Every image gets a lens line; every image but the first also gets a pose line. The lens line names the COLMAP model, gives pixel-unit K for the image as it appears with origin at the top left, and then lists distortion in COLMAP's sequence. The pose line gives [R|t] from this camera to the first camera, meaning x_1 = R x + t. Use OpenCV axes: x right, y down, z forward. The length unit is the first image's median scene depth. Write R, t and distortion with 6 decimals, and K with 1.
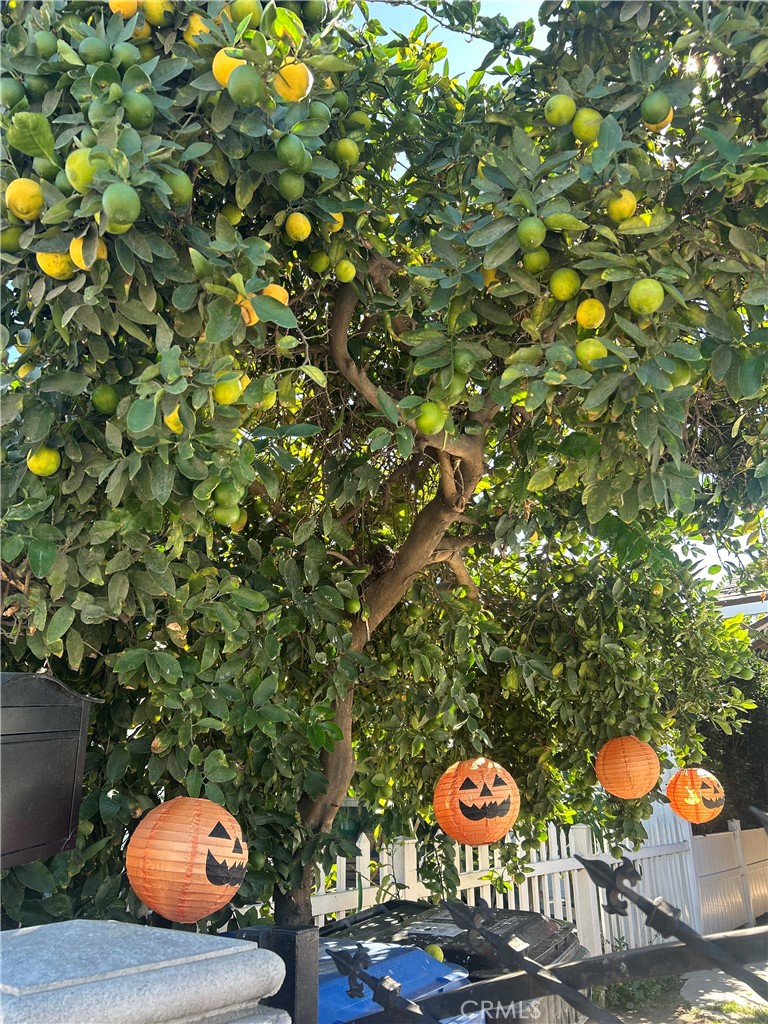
lens RADIAL K [[770.0, 0, 382.4], [0, 770.0, 512.7], [0, 0, 1]] dist [0.050622, -0.055385]
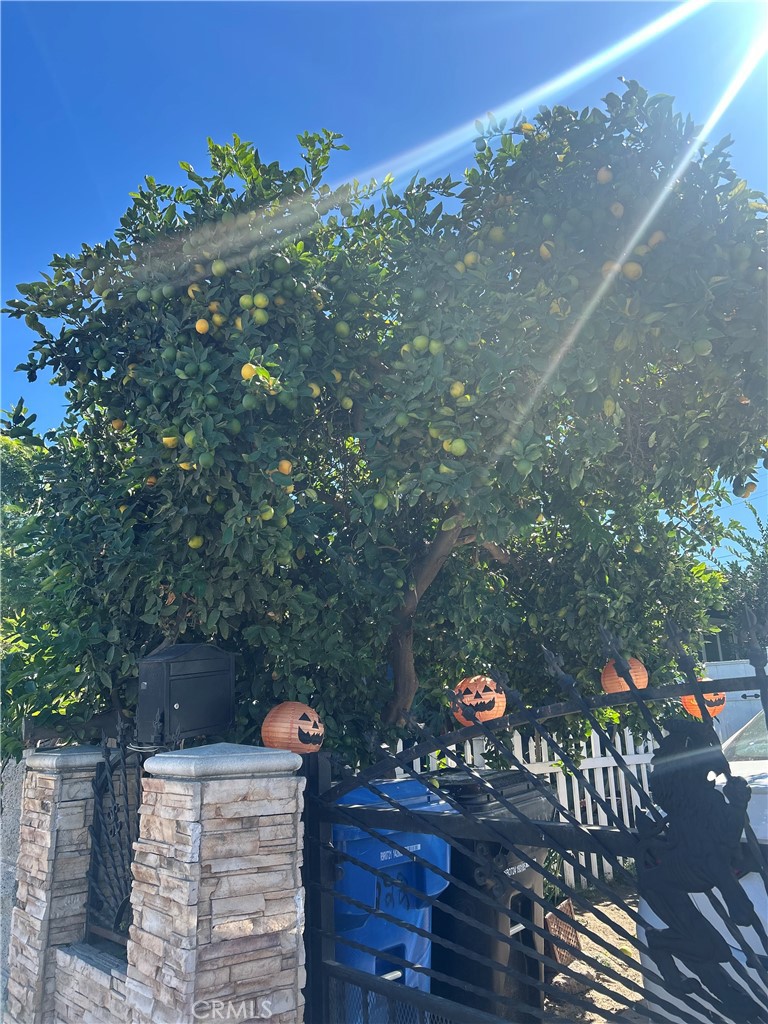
lens RADIAL K [[770.0, 0, 385.0], [0, 770.0, 511.8], [0, 0, 1]] dist [0.050622, -0.055385]
pose [[0.973089, -0.084994, -0.214184, 0.412582], [0.103124, 0.991842, 0.074926, -0.205823], [0.206068, -0.094997, 0.973916, -0.732602]]
